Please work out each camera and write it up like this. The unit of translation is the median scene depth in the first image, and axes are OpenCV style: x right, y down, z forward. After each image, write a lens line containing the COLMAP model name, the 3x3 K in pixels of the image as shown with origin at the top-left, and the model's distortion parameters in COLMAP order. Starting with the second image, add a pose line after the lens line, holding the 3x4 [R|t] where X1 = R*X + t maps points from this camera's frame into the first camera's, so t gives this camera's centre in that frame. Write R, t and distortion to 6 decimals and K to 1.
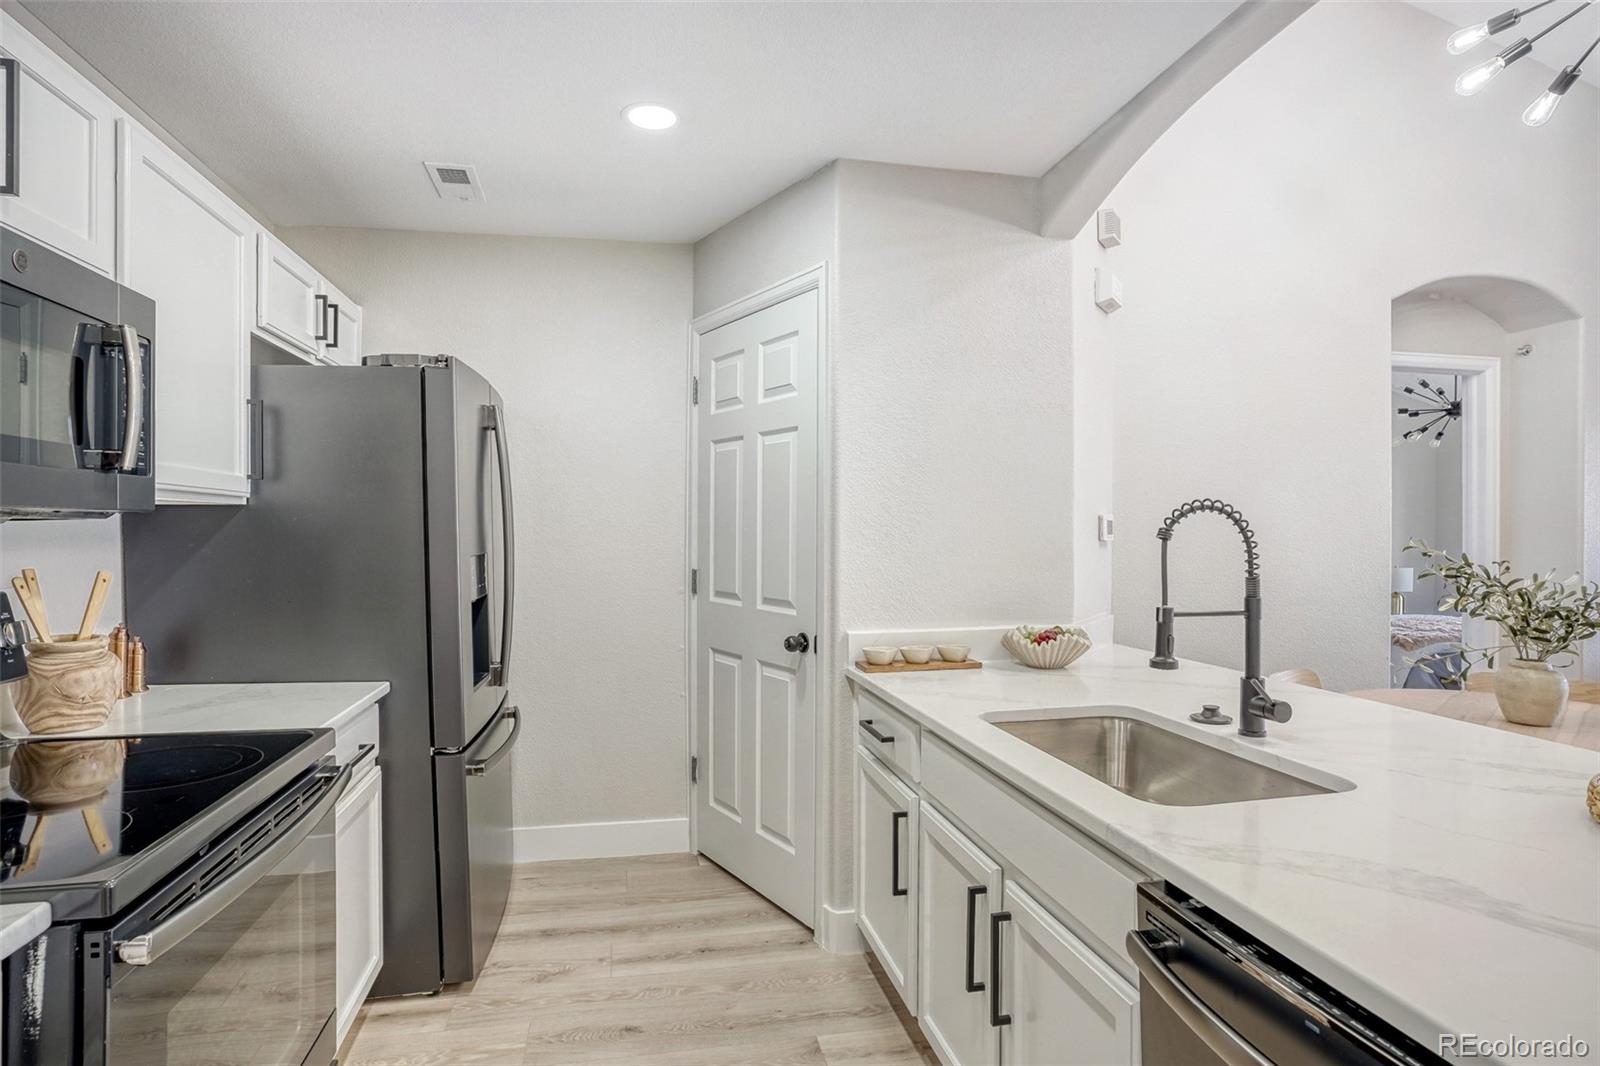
lens RADIAL K [[855.3, 0, 808.8], [0, 855.3, 535.4], [0, 0, 1]] dist [-0.067088, 0.036814]
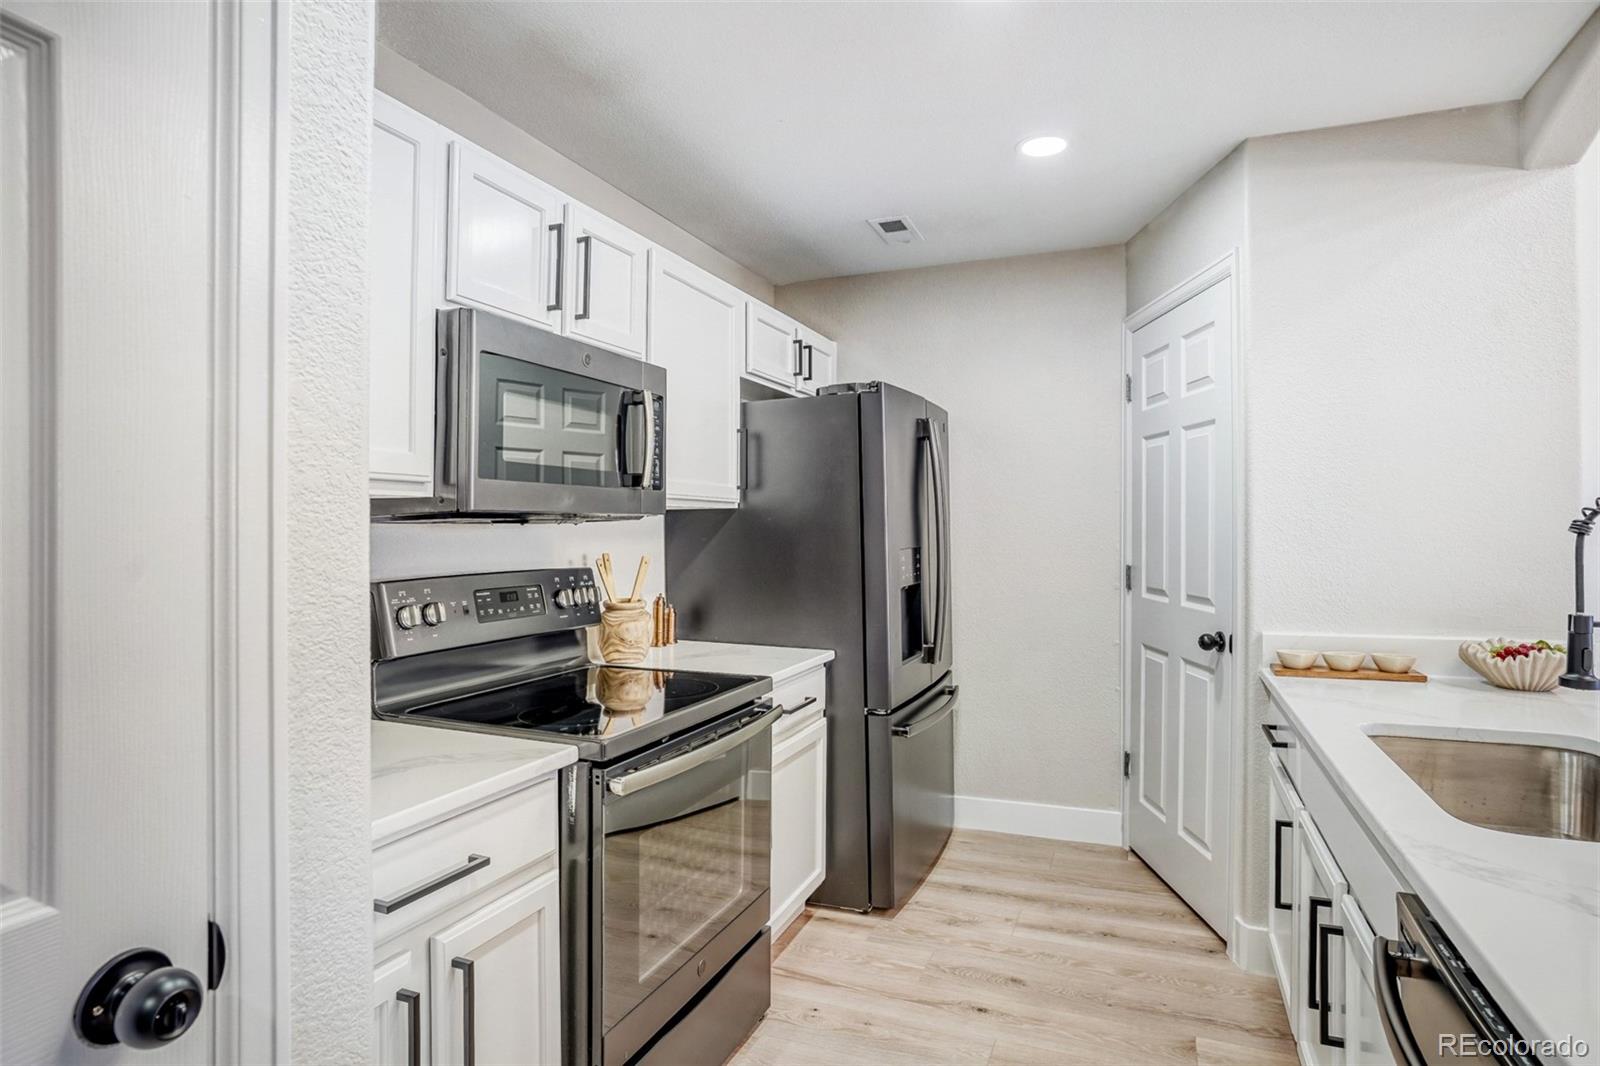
lens RADIAL K [[855.3, 0, 810.8], [0, 855.3, 522.7], [0, 0, 1]] dist [-0.067088, 0.036814]
pose [[0.839554, -0.006853, -0.543234, 0.146448], [0.000257, 0.999925, -0.012217, 0.002168], [0.543277, 0.010118, 0.839493, -0.067743]]
